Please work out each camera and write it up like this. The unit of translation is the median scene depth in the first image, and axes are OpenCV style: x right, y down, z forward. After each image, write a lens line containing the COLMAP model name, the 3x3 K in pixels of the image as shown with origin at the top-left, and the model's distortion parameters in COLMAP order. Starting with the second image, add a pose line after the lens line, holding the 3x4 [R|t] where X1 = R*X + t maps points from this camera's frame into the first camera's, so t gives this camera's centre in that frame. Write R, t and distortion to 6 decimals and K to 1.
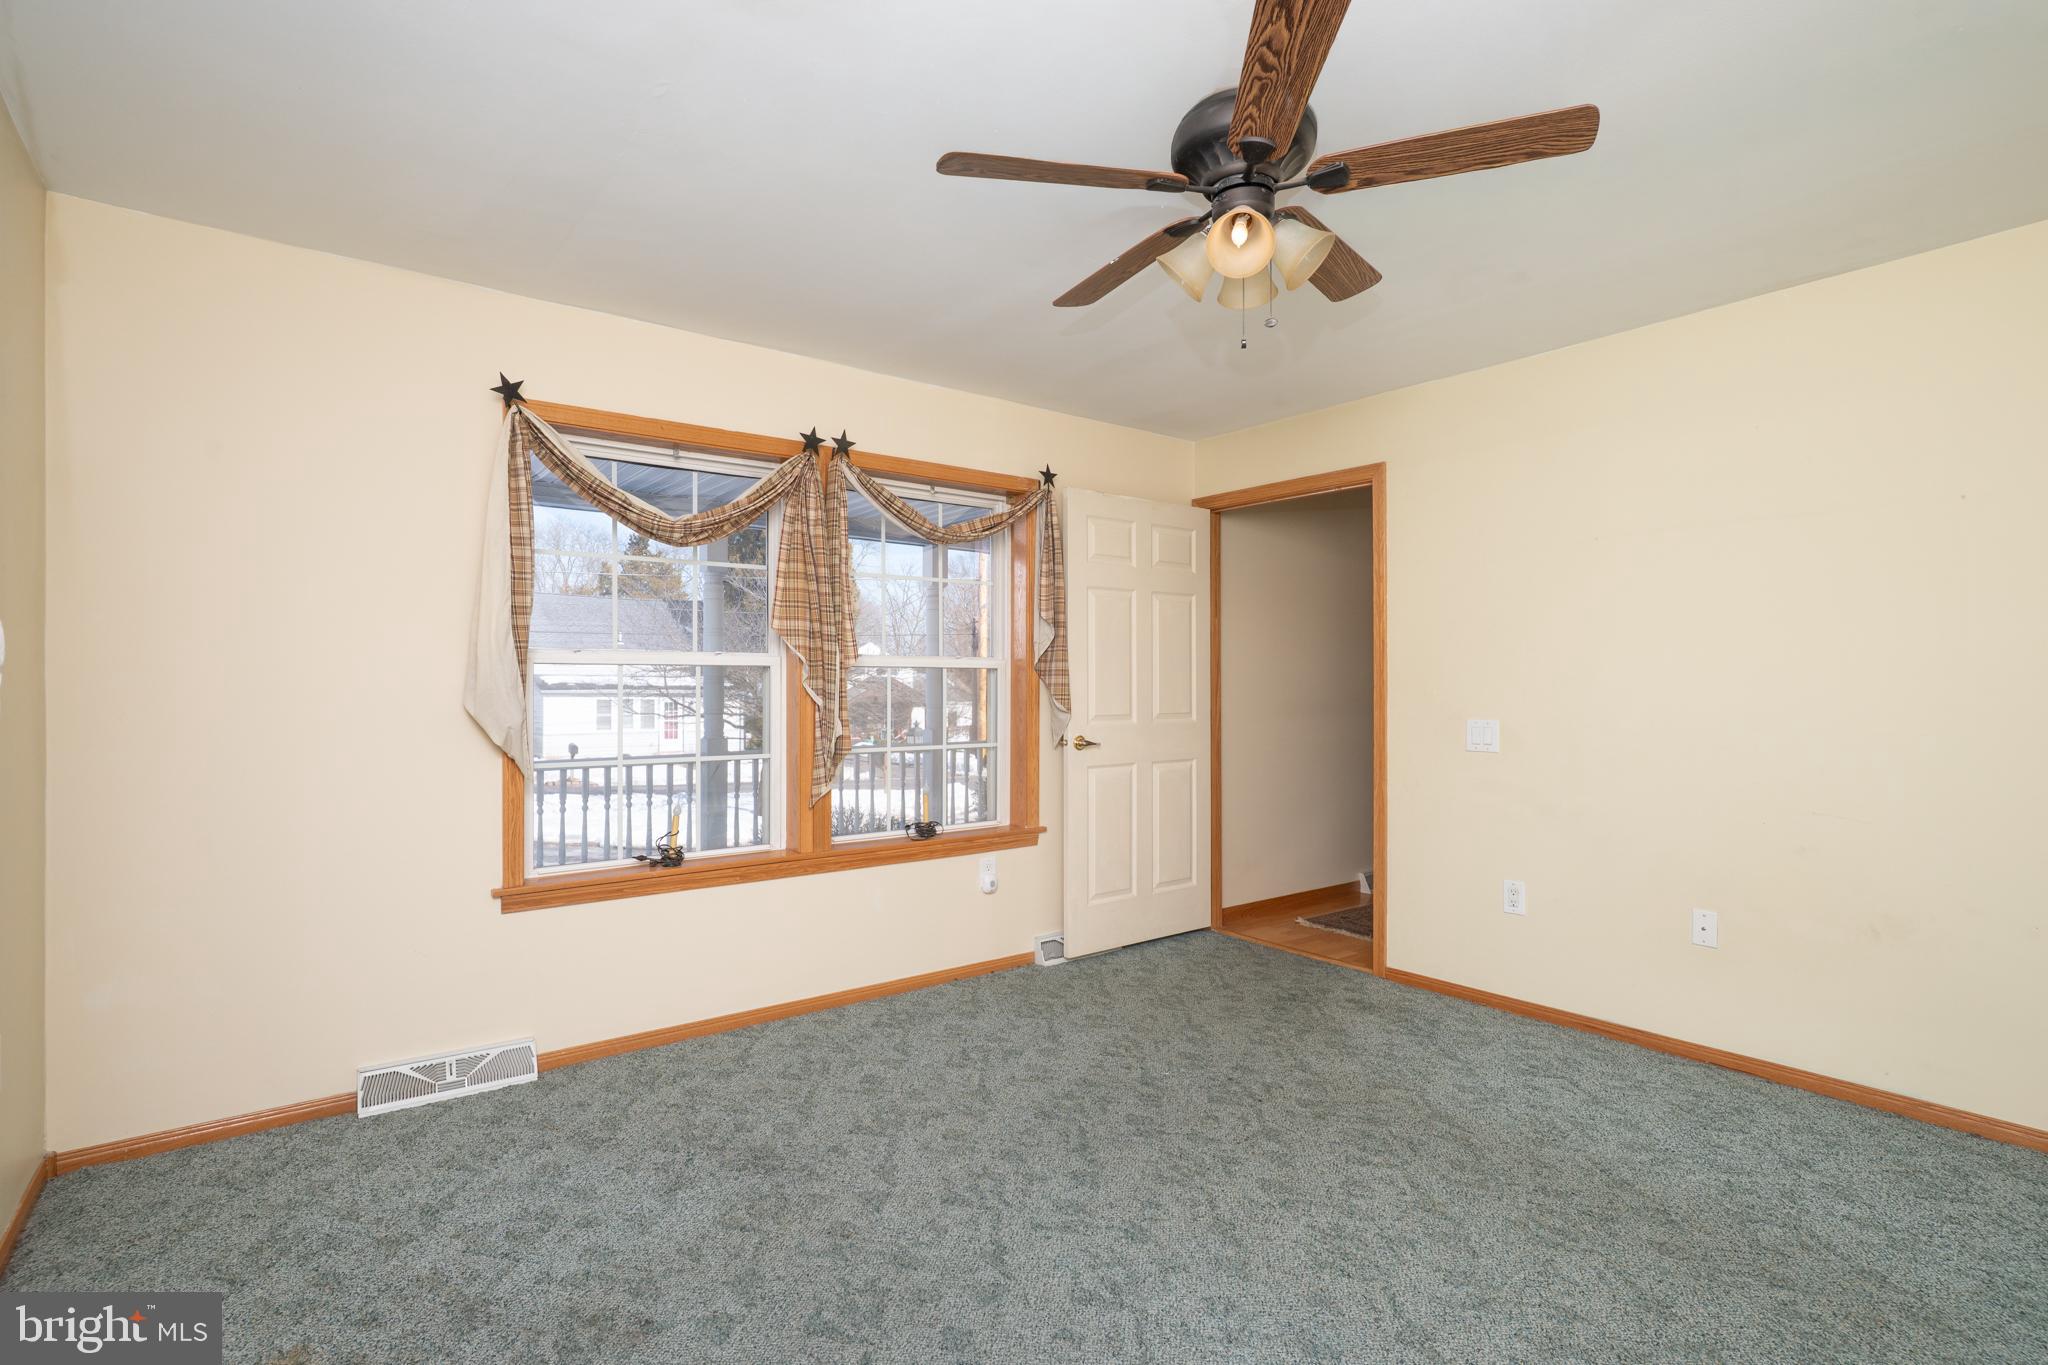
lens RADIAL K [[985.6, 0, 1004.5], [0, 985.6, 689.3], [0, 0, 1]] dist [0.002663, 0.000457]
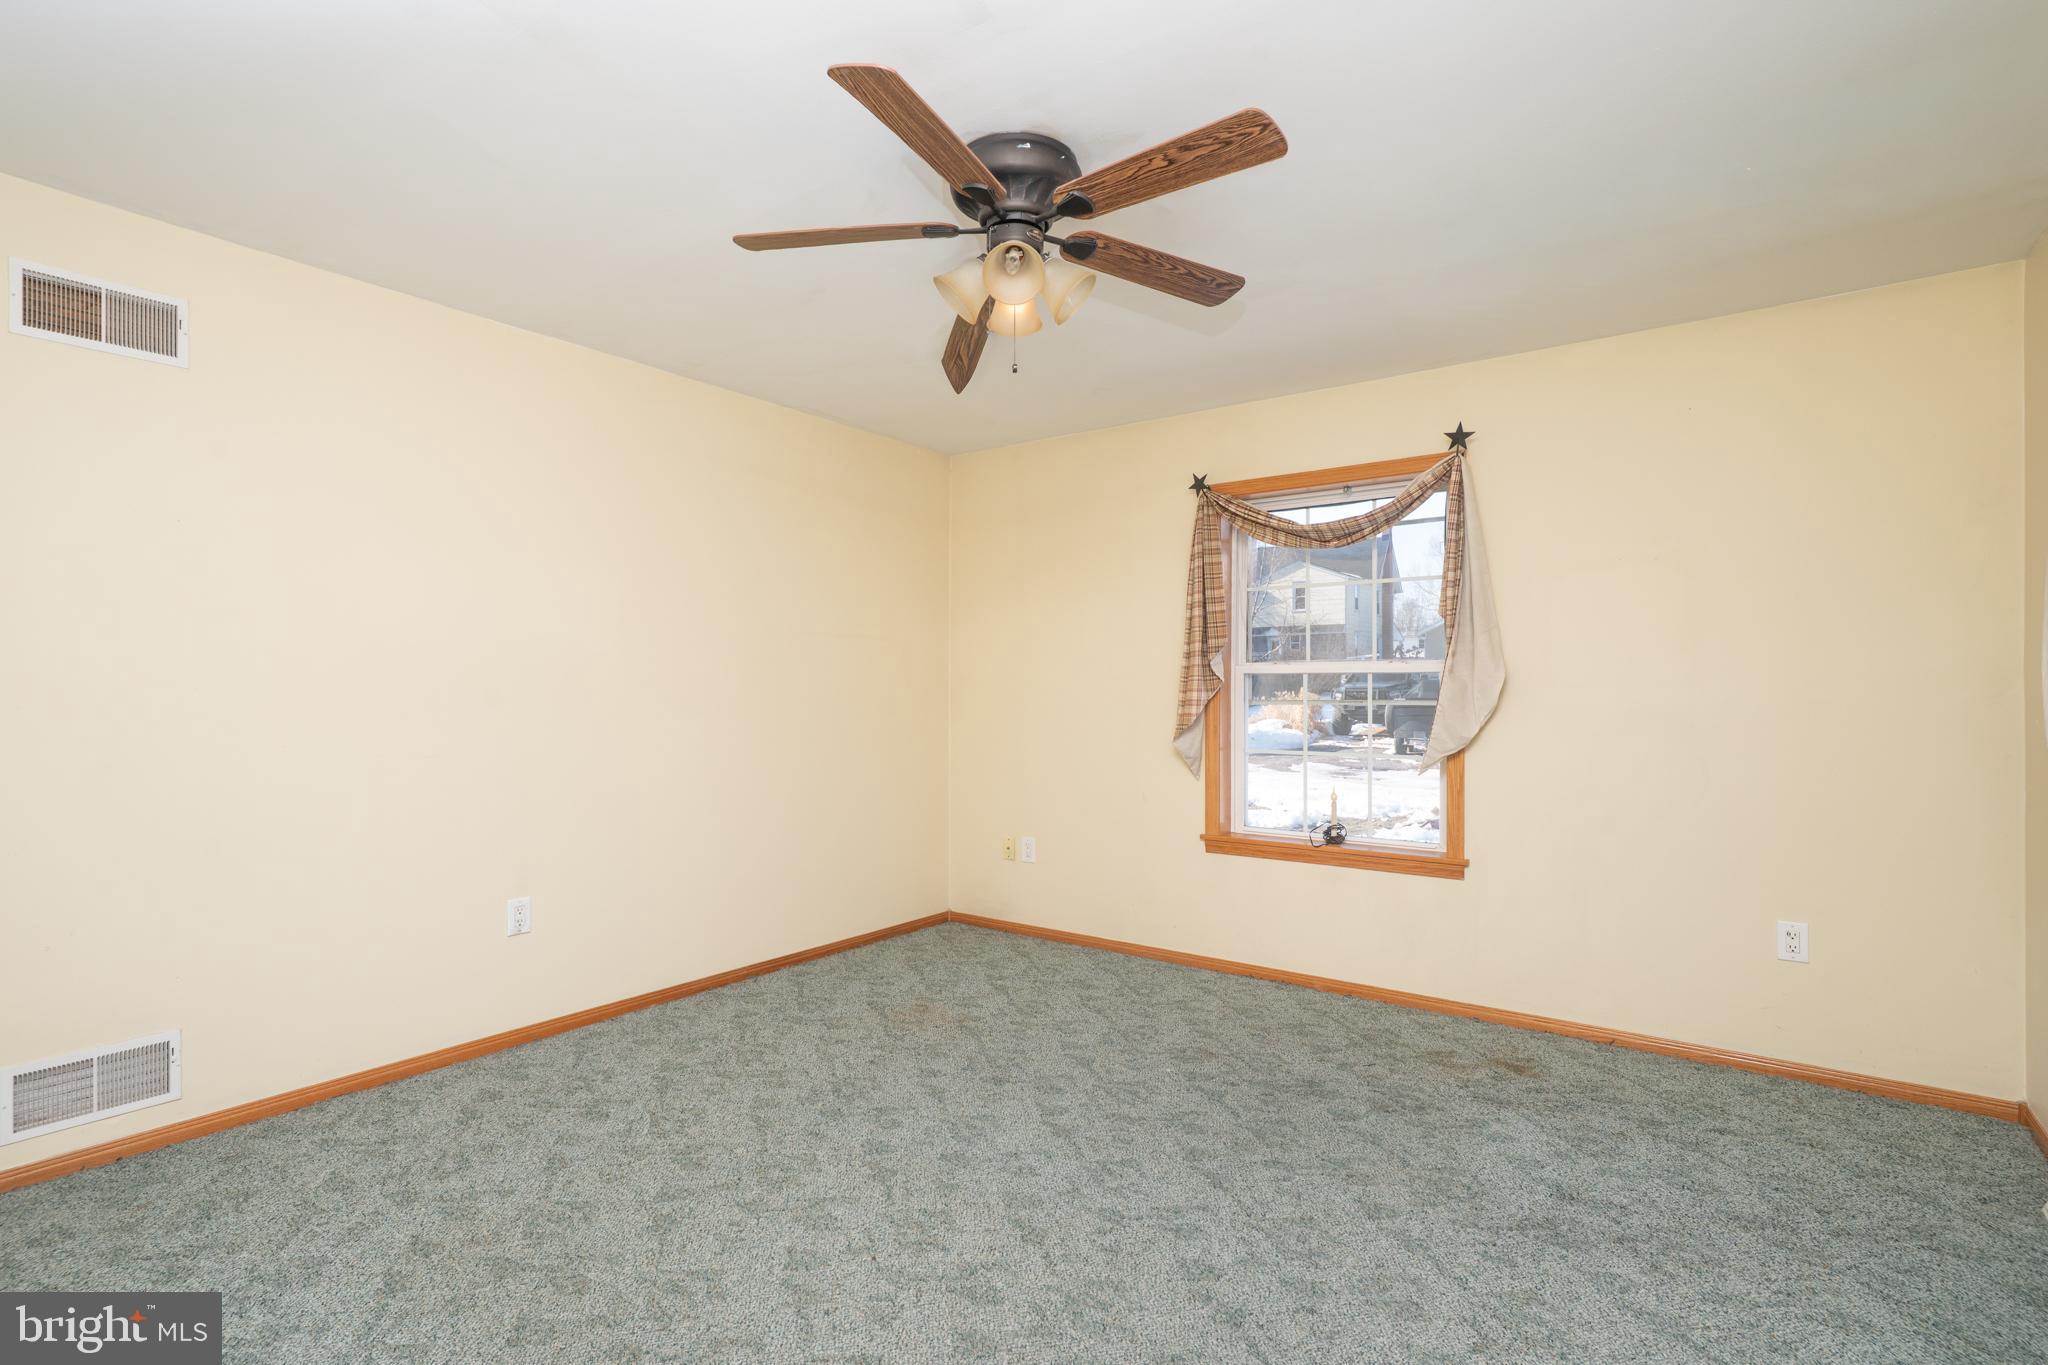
lens RADIAL K [[985.6, 0, 1004.5], [0, 985.6, 689.3], [0, 0, 1]] dist [0.002663, 0.000457]
pose [[-0.962347, -0.004028, -0.271795, 0.517148], [-0.004252, 0.999991, 0.000234, -0.000694], [0.271791, 0.001381, -0.962355, 1.932353]]
